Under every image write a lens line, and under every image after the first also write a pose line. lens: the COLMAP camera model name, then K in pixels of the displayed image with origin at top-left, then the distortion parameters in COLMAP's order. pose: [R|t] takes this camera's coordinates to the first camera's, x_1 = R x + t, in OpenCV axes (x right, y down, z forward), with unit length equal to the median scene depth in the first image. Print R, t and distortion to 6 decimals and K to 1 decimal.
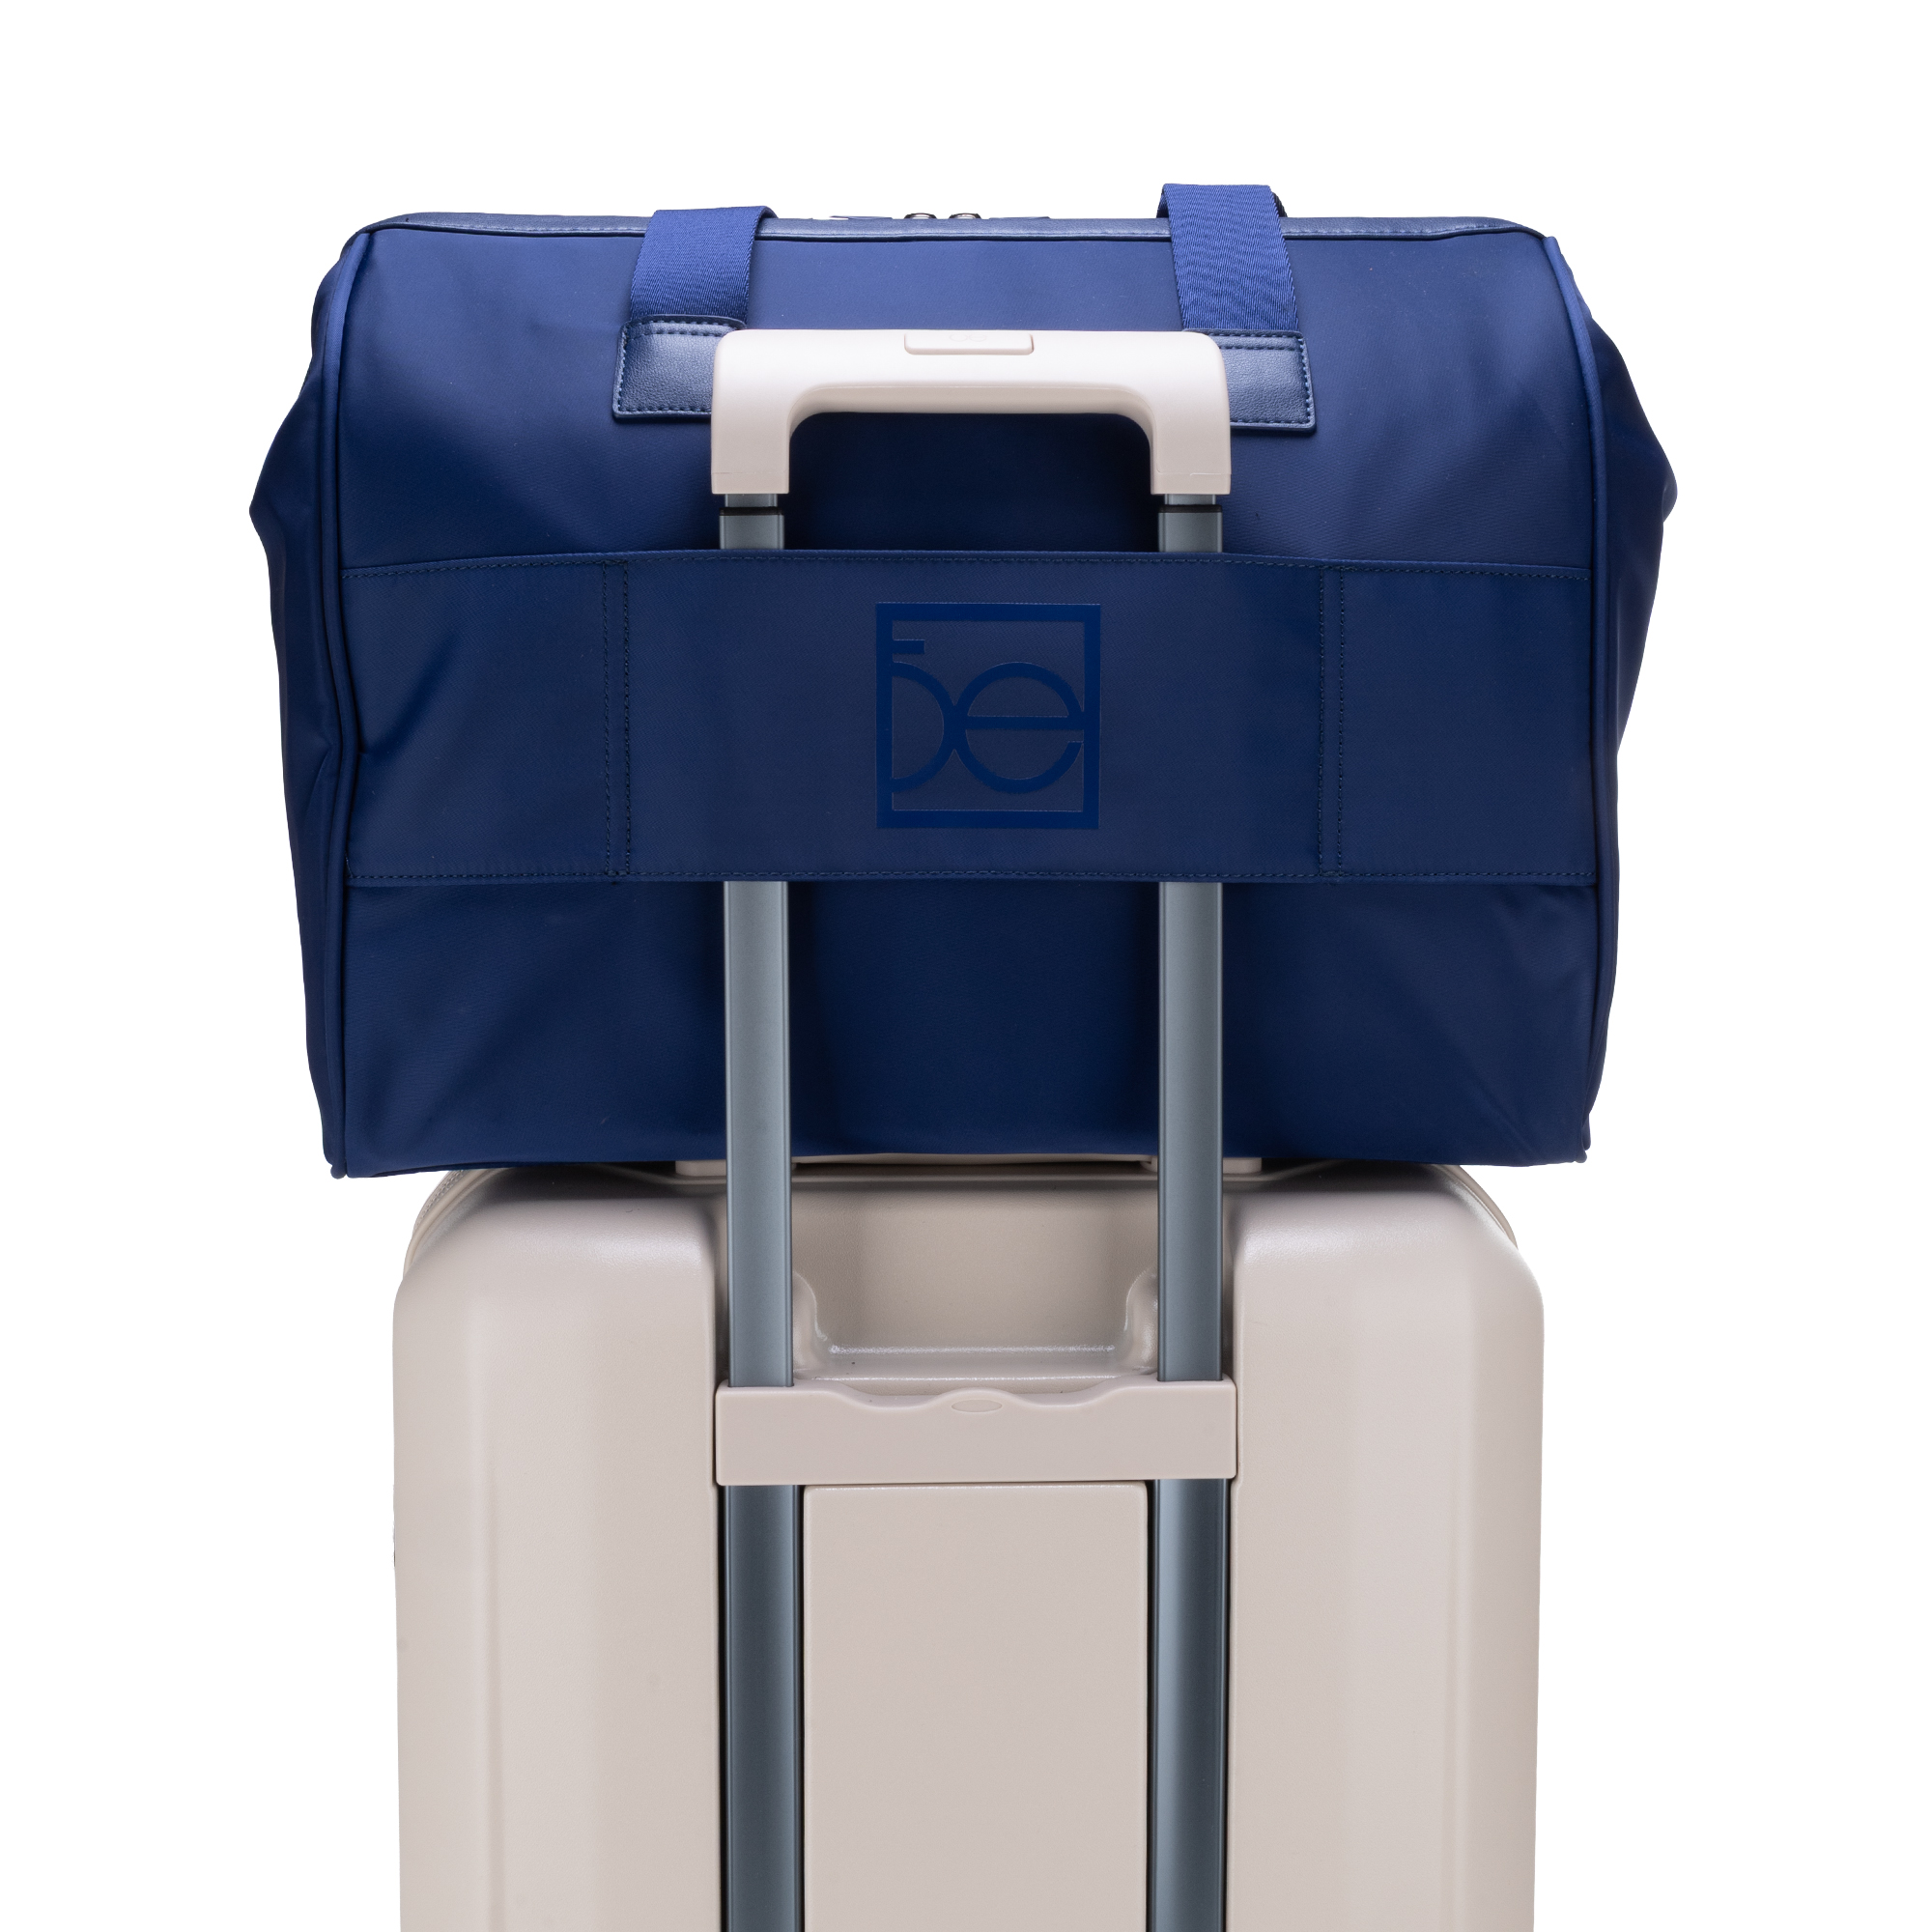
lens RADIAL K [[2668.7, 0, 966.0], [0, 2668.7, 966.0], [0, 0, 1]] dist [-0.033198, -0.030798]
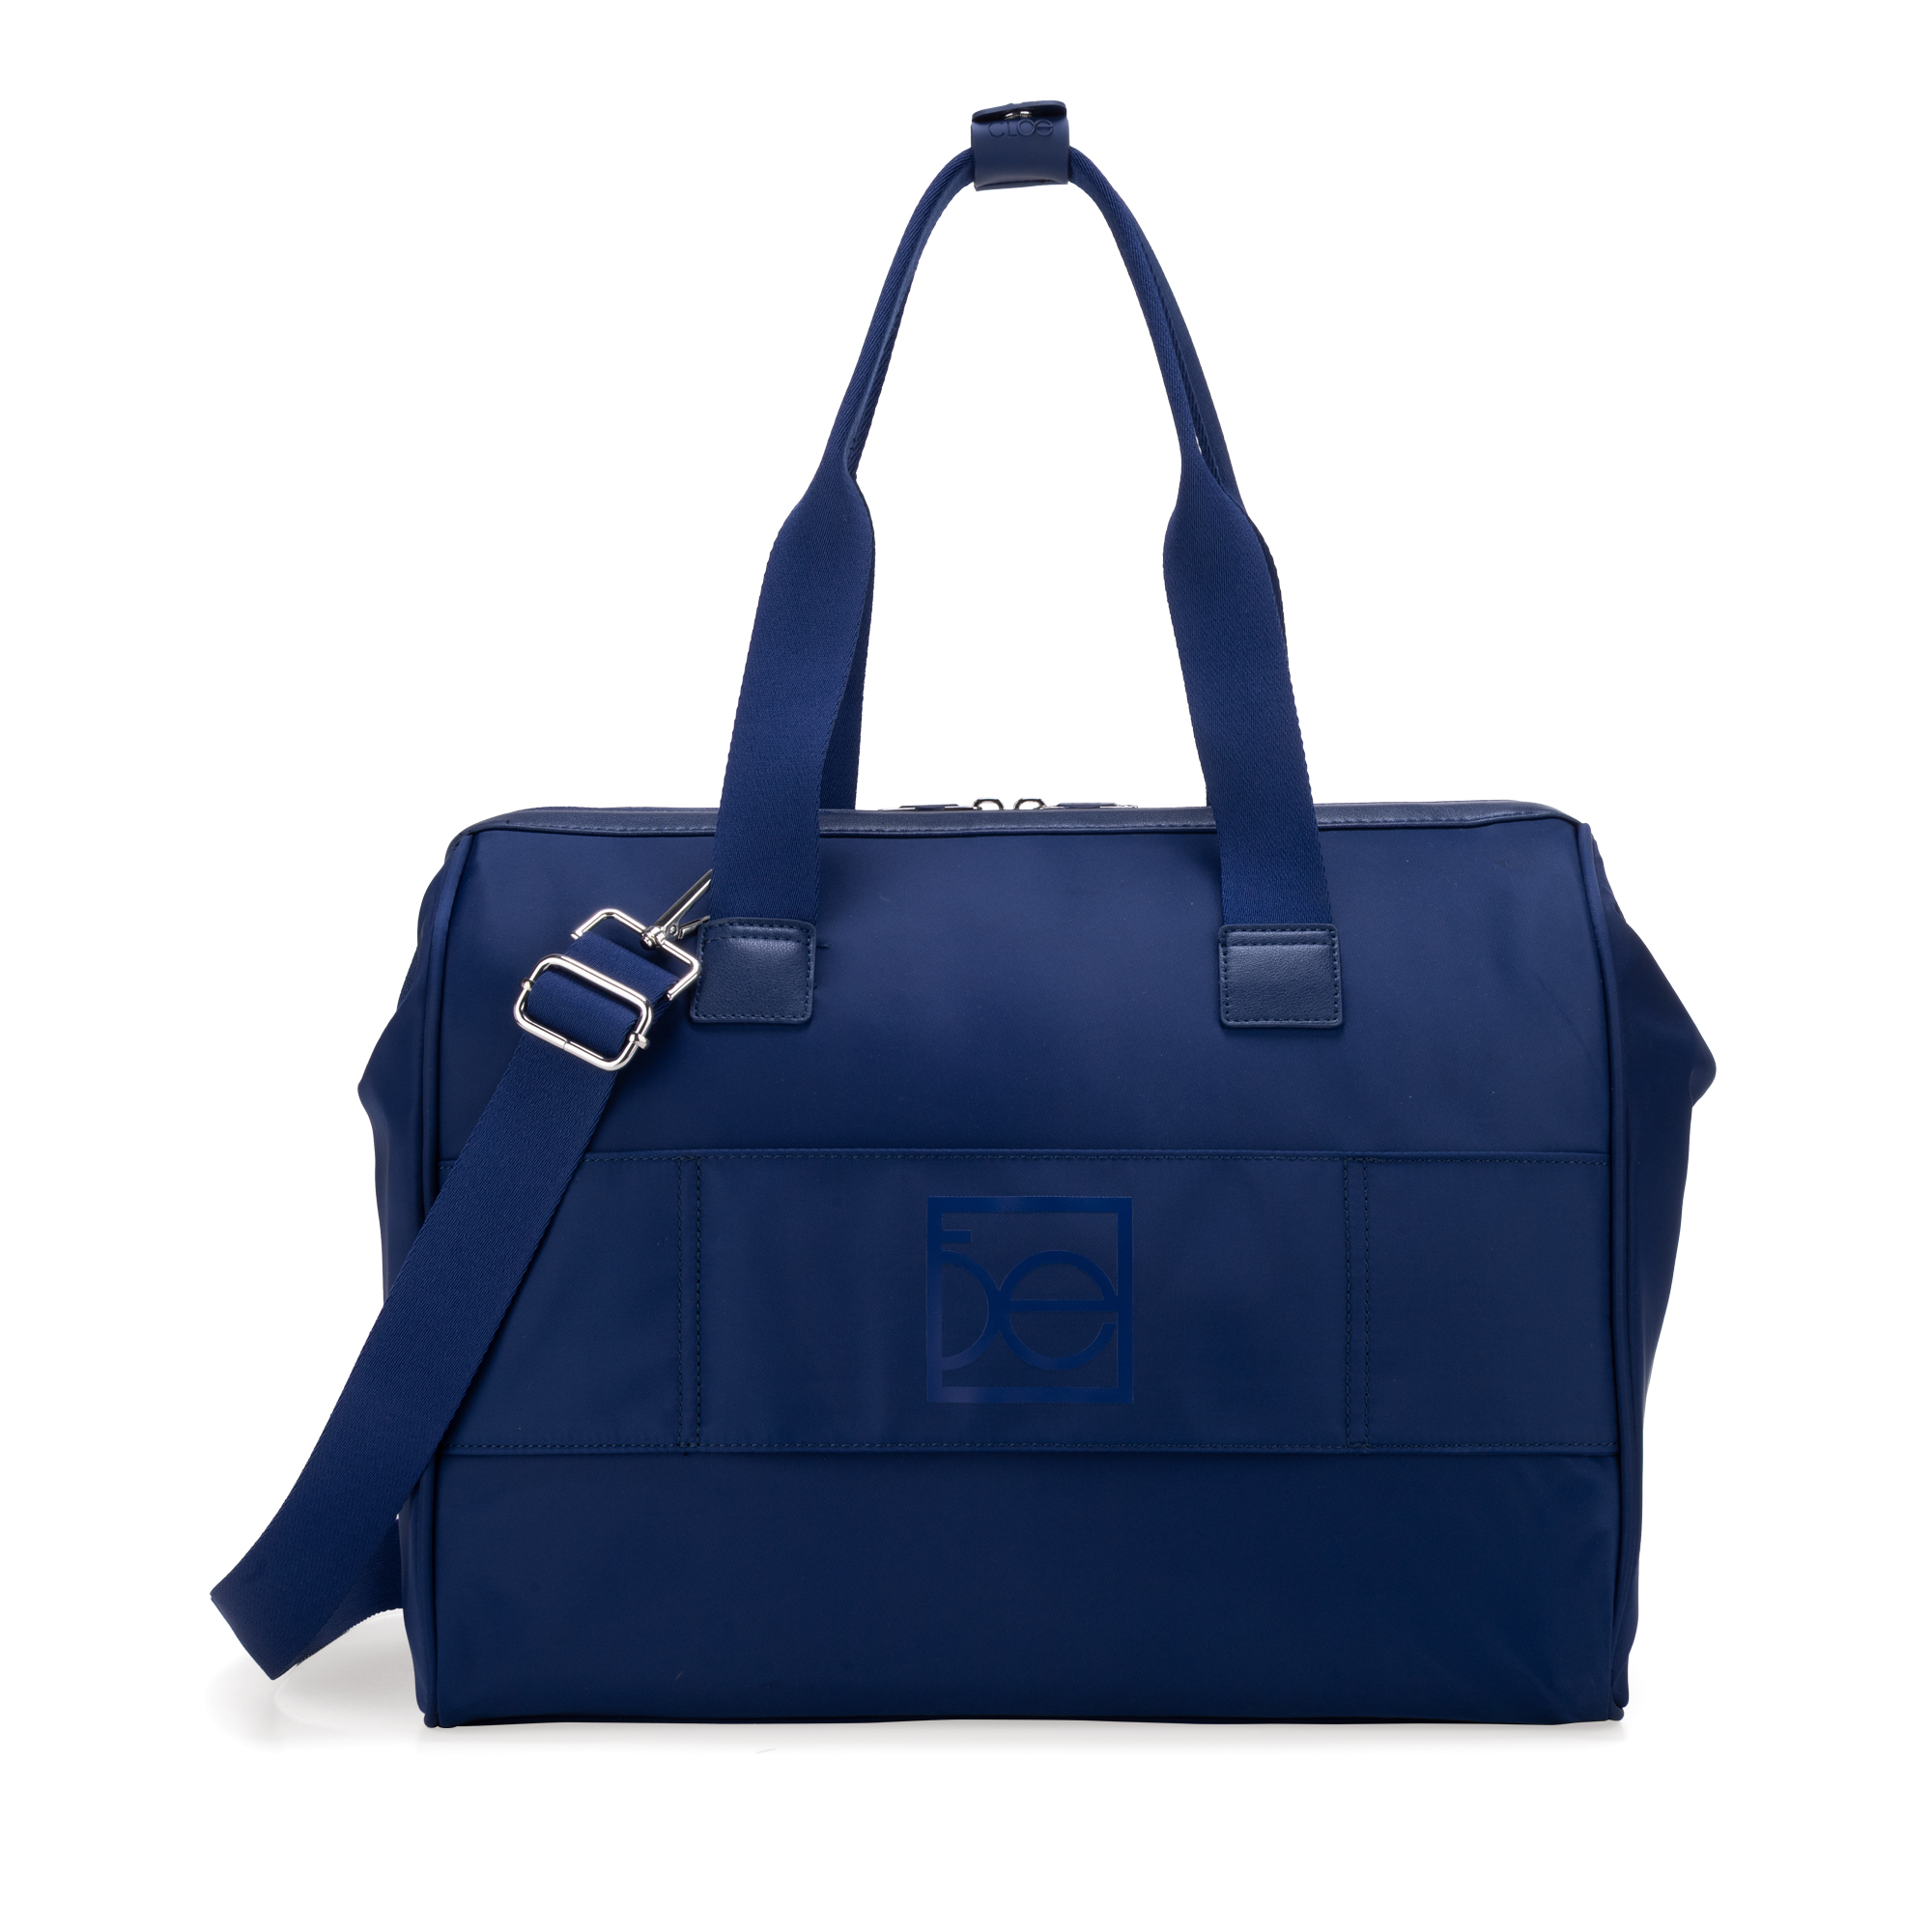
lens RADIAL K [[3634.1, 0, 966.0], [0, 3634.1, 966.0], [0, 0, 1]] dist [-0.066999, -0.265095]
pose [[0.996695, -0.006506, -0.080979, 0.094678], [-0.003350, 0.992649, -0.120983, -0.046200], [0.081171, 0.120854, 0.989346, -0.437474]]
